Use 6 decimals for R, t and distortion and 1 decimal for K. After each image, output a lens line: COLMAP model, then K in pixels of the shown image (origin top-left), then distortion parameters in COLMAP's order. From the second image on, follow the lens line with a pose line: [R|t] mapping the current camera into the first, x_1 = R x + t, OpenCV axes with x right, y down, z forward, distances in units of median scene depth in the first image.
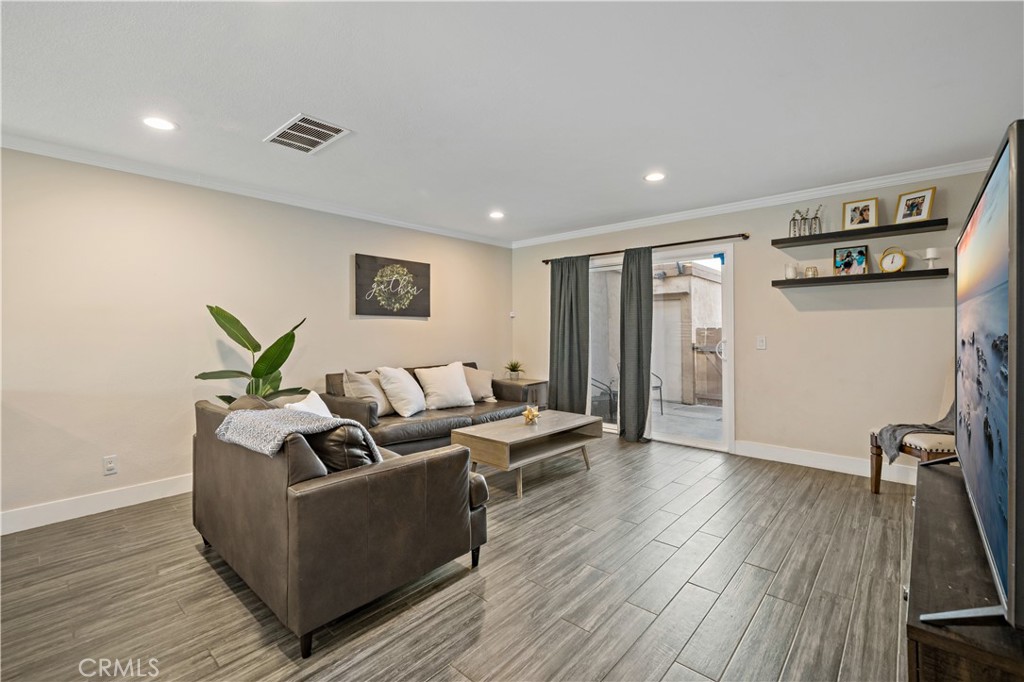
lens RADIAL K [[445.9, 0, 510.4], [0, 445.9, 333.7], [0, 0, 1]] dist [-0.000242, -0.000053]
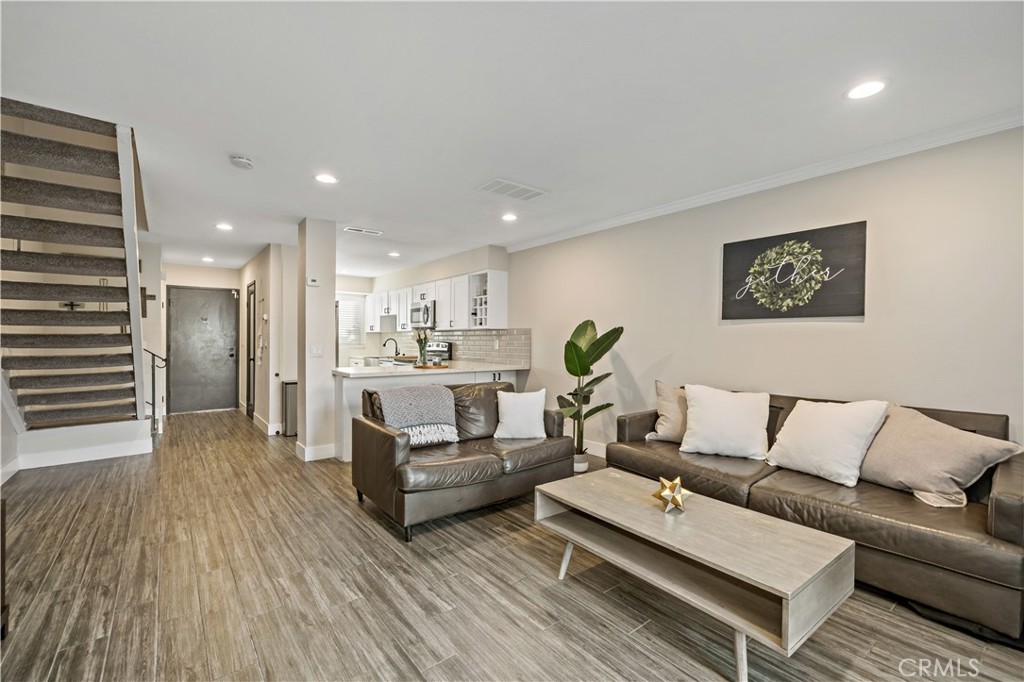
lens RADIAL K [[445.9, 0, 507.0], [0, 445.9, 341.9], [0, 0, 1]] dist [-0.000242, -0.000053]
pose [[-0.182128, 0.010063, -0.983223, 0.502671], [-0.010040, 0.999876, 0.012093, -0.007227], [0.983224, 0.012074, -0.182004, 0.728586]]
